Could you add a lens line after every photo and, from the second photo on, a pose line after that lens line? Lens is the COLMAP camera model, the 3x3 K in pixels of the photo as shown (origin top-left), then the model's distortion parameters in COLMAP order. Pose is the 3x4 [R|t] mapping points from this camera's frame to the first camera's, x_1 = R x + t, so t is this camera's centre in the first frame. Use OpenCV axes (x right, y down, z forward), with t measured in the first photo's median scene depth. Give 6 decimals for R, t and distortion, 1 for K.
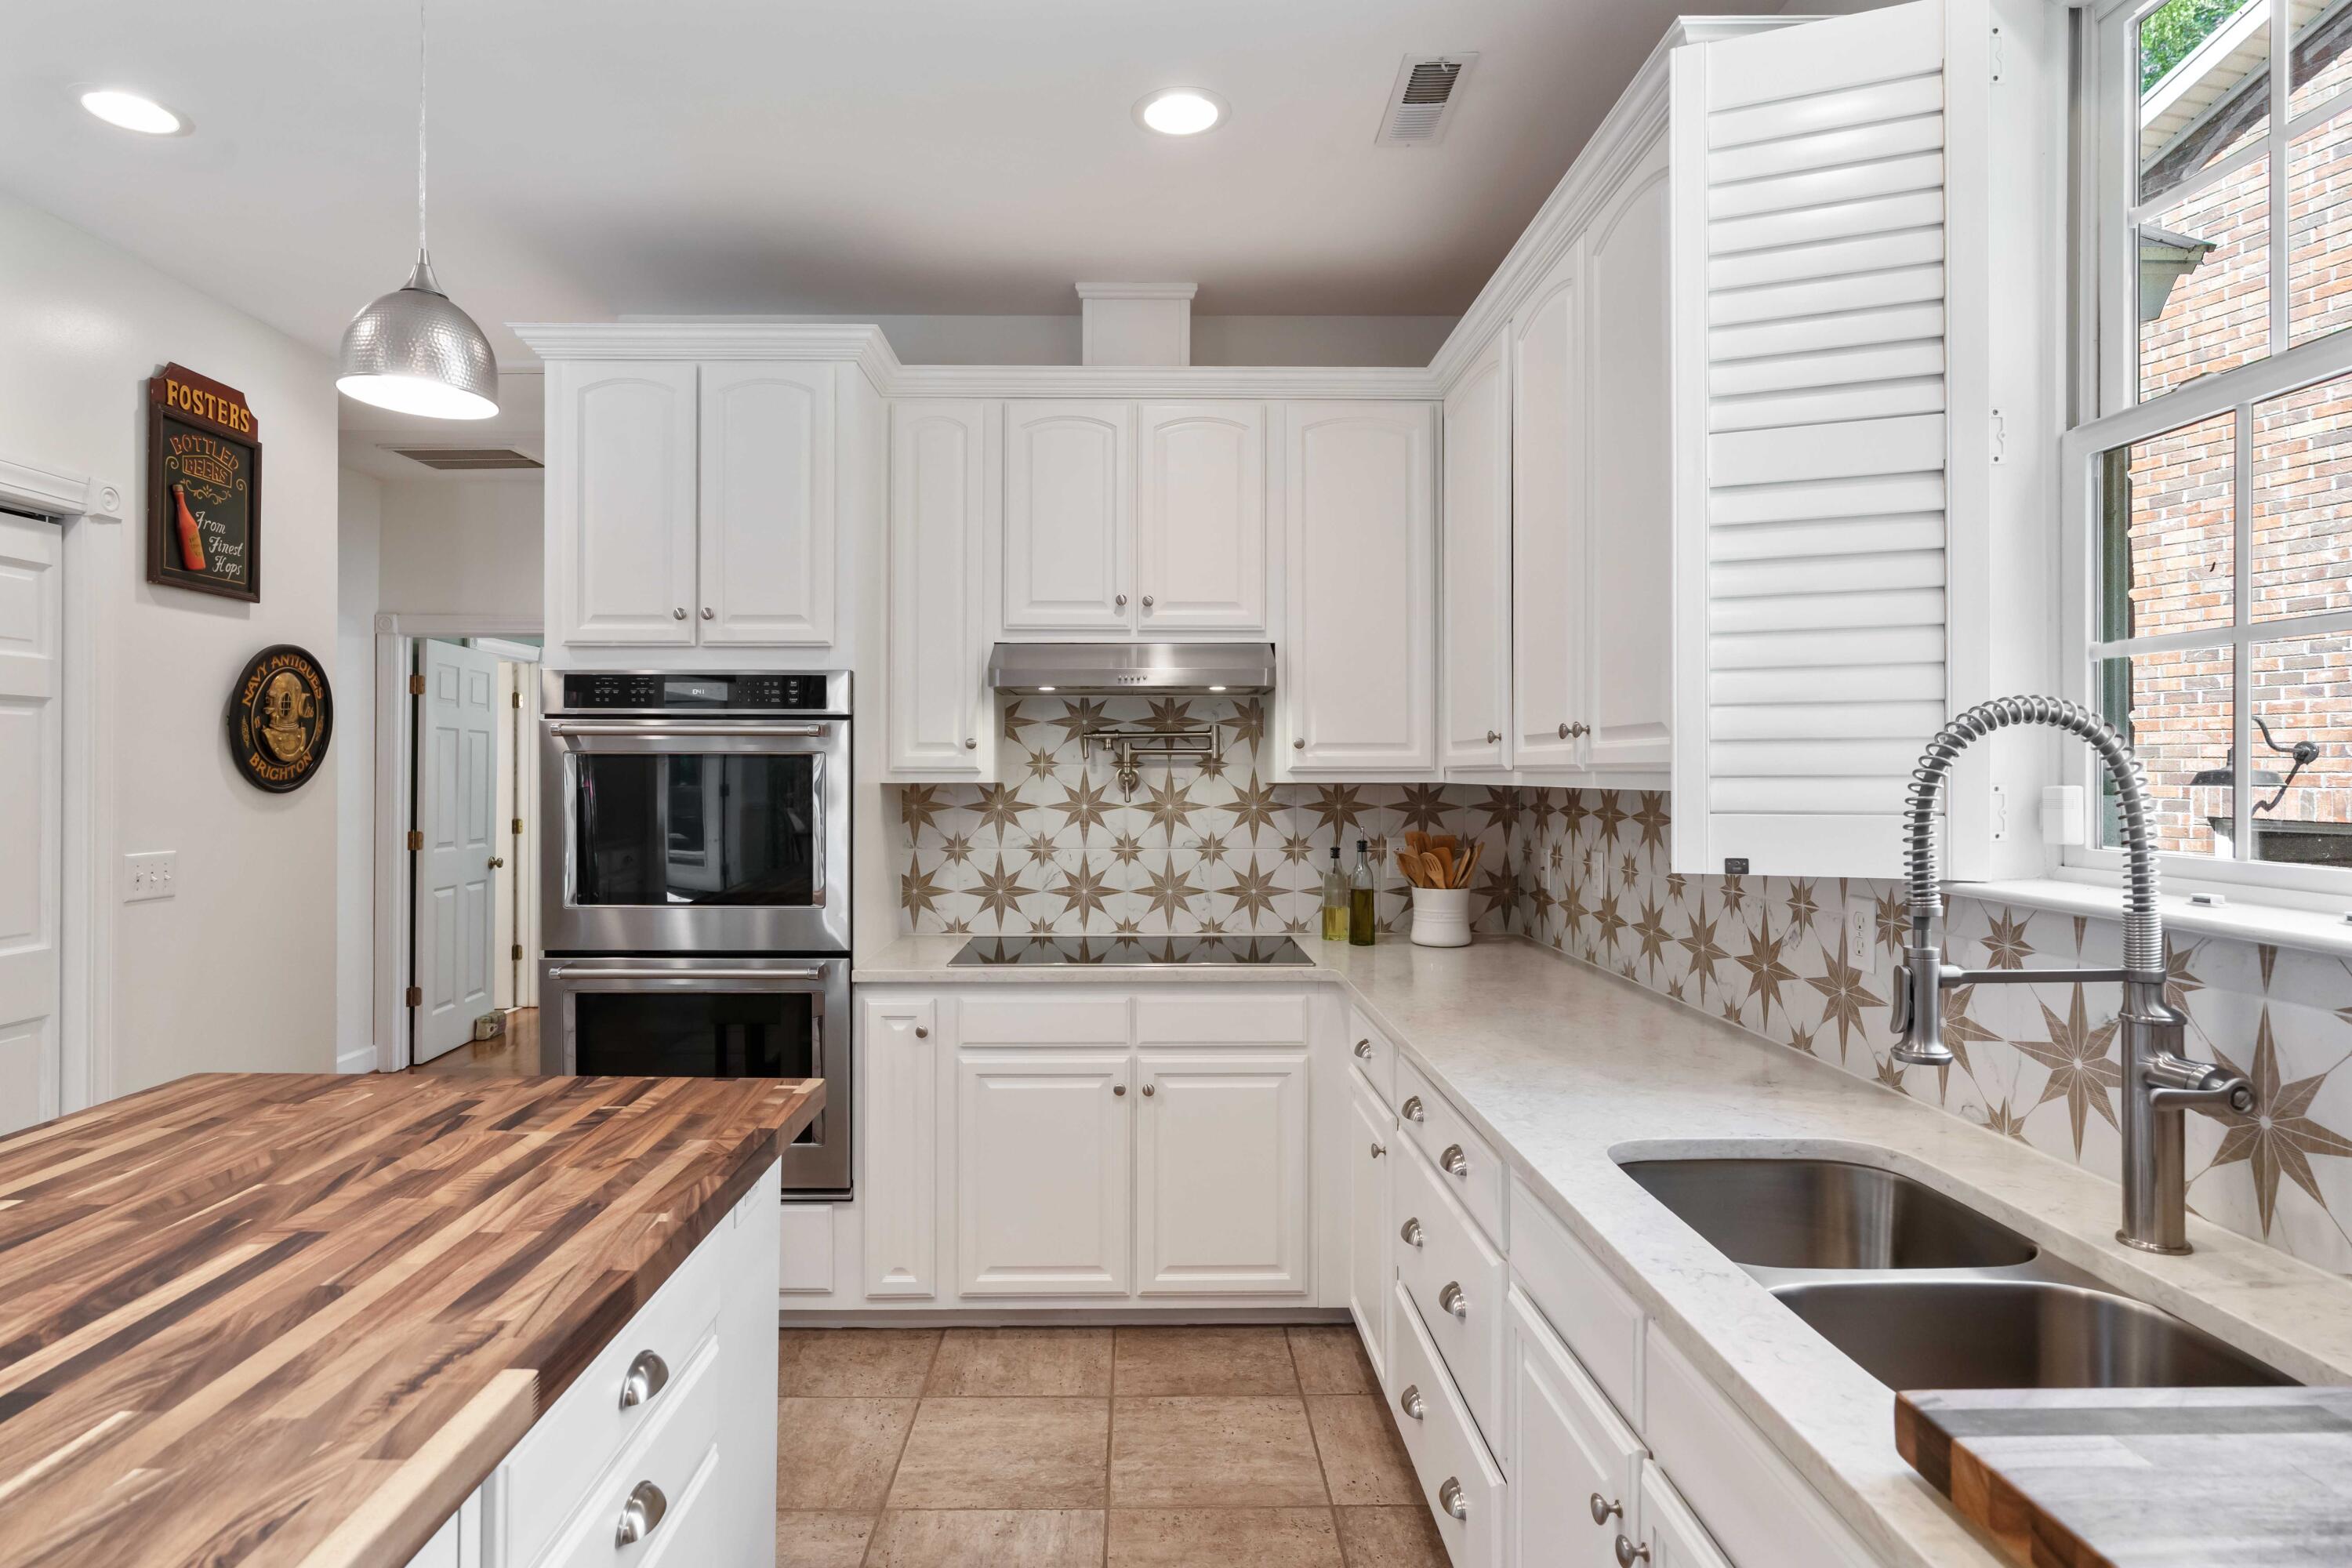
lens RADIAL K [[1237.6, 0, 1180.4], [0, 1237.6, 772.5], [0, 0, 1]] dist [-0.002779, -0.000594]
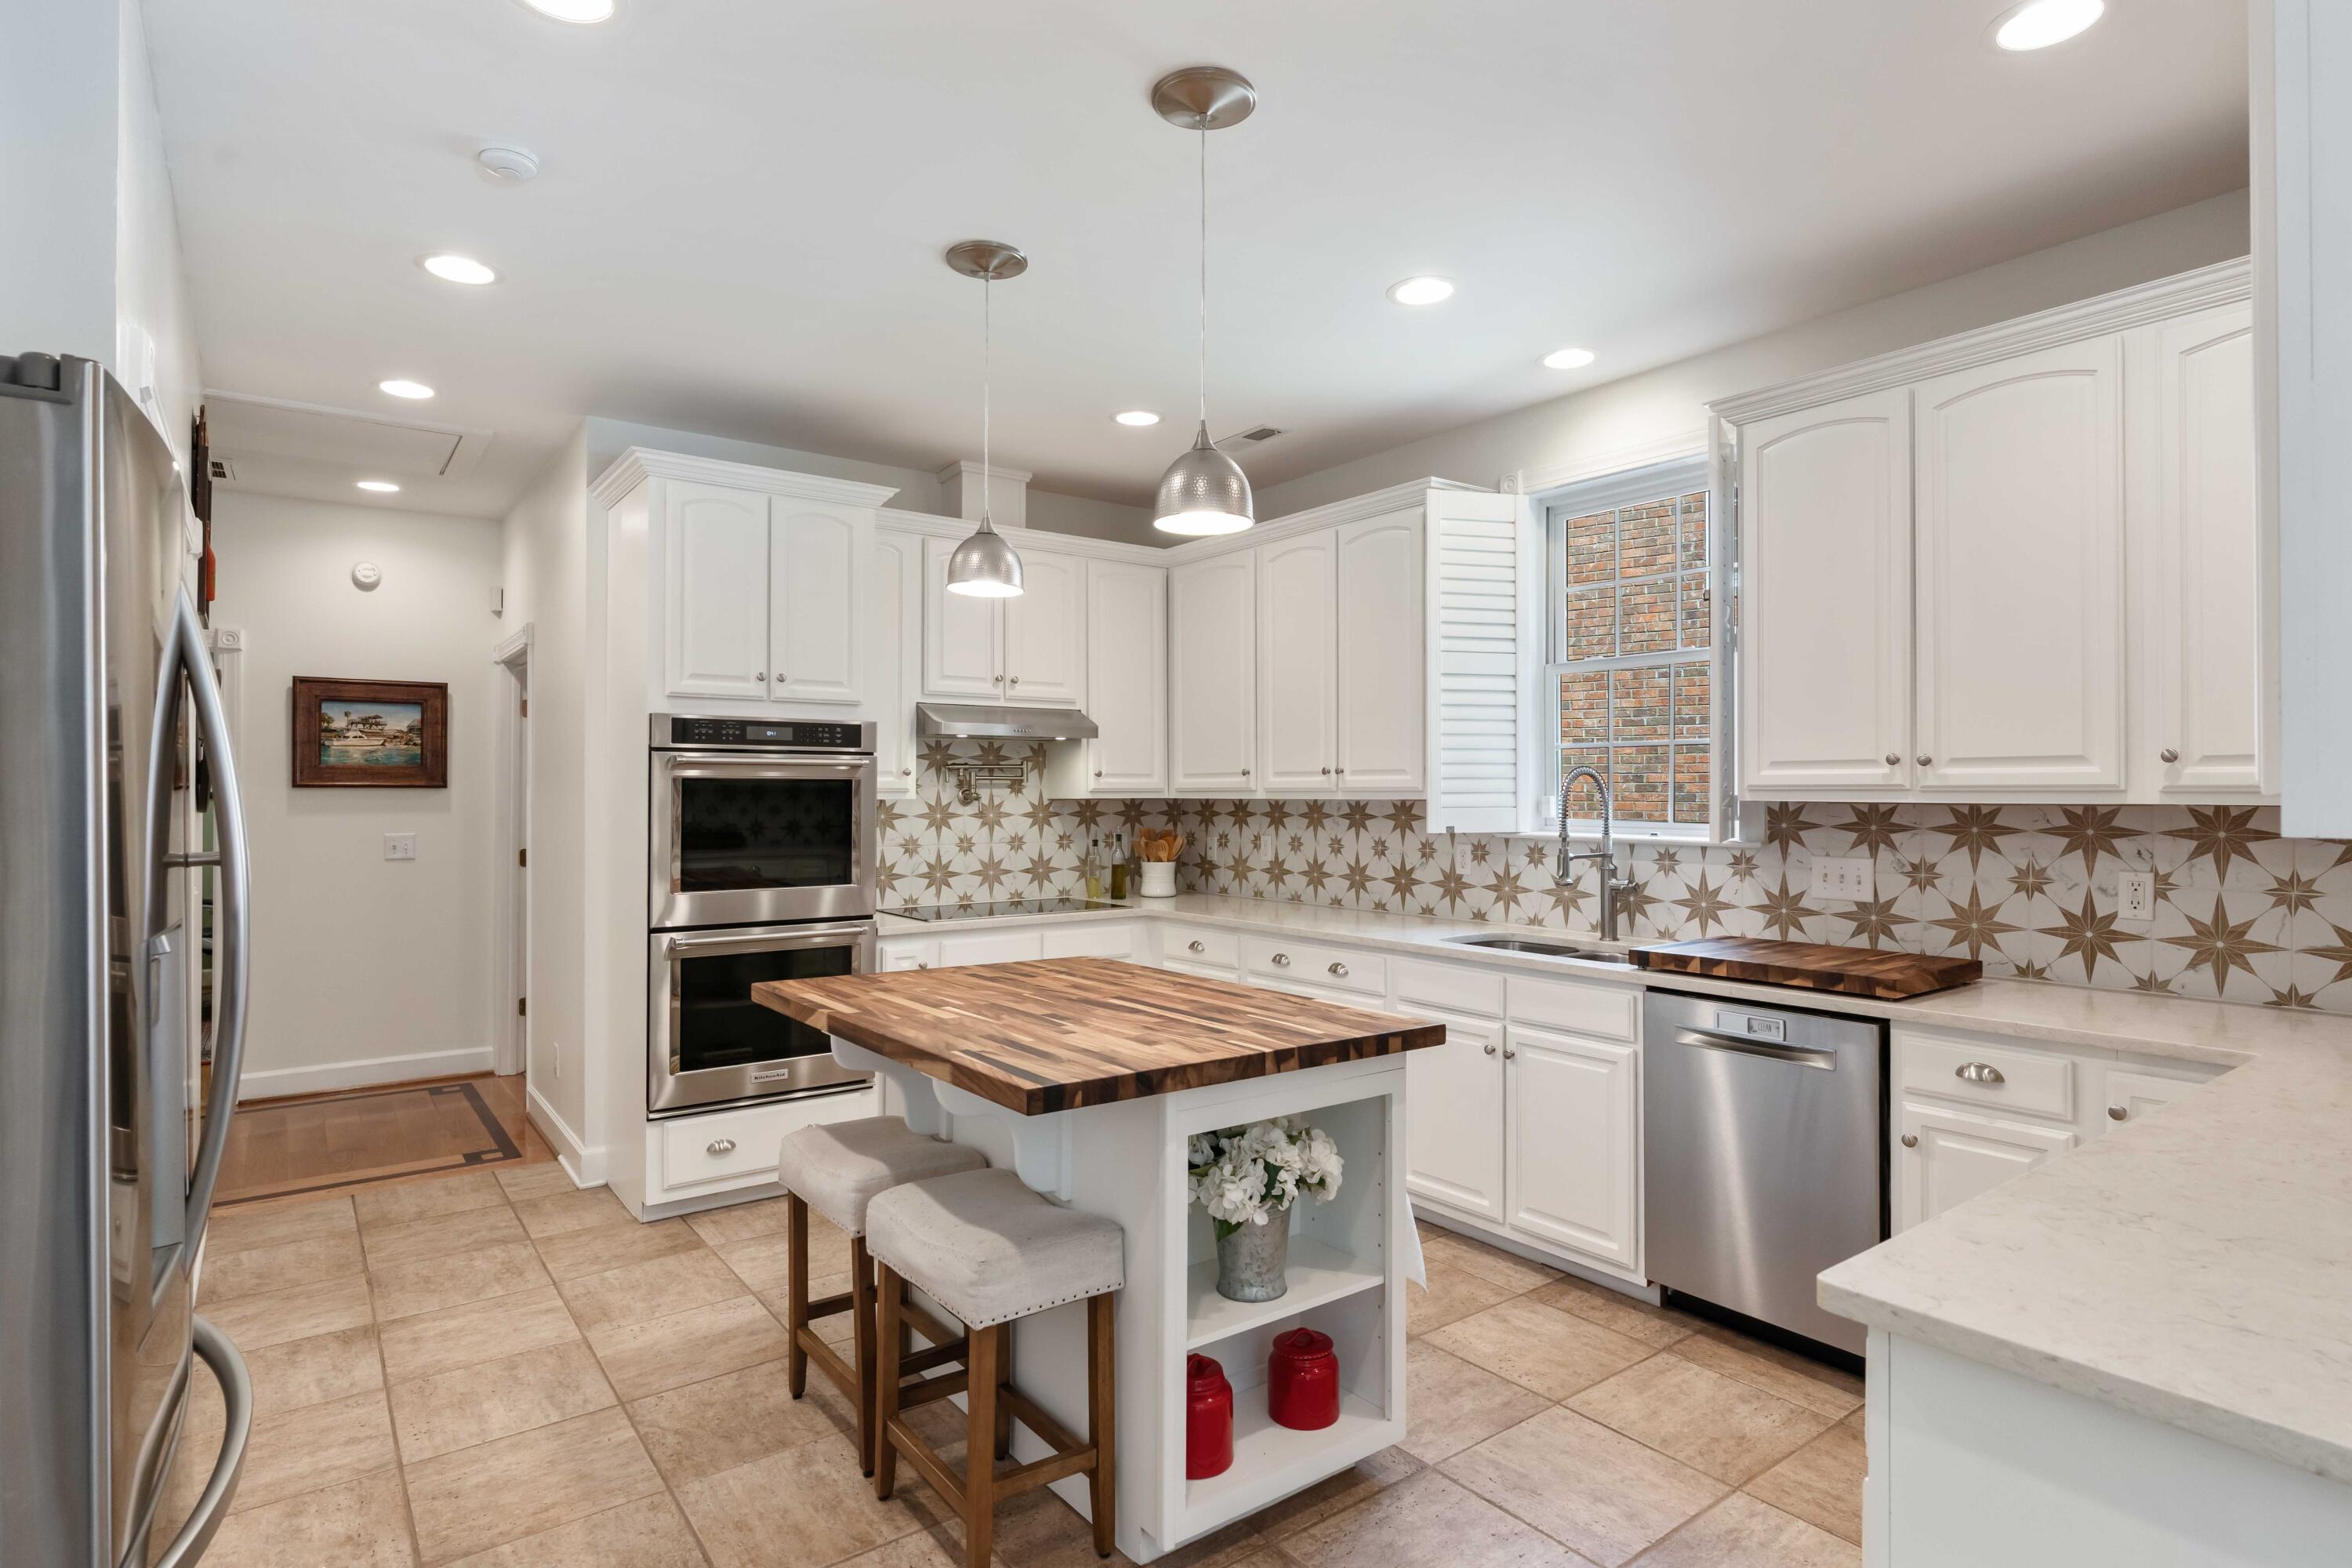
lens RADIAL K [[1237.6, 0, 1171.0], [0, 1237.6, 789.3], [0, 0, 1]] dist [-0.002779, -0.000594]
pose [[0.805188, 0.000638, 0.593020, -0.755215], [0.001147, 0.999996, -0.002633, 0.001007], [-0.593019, 0.002800, 0.805184, -0.336356]]
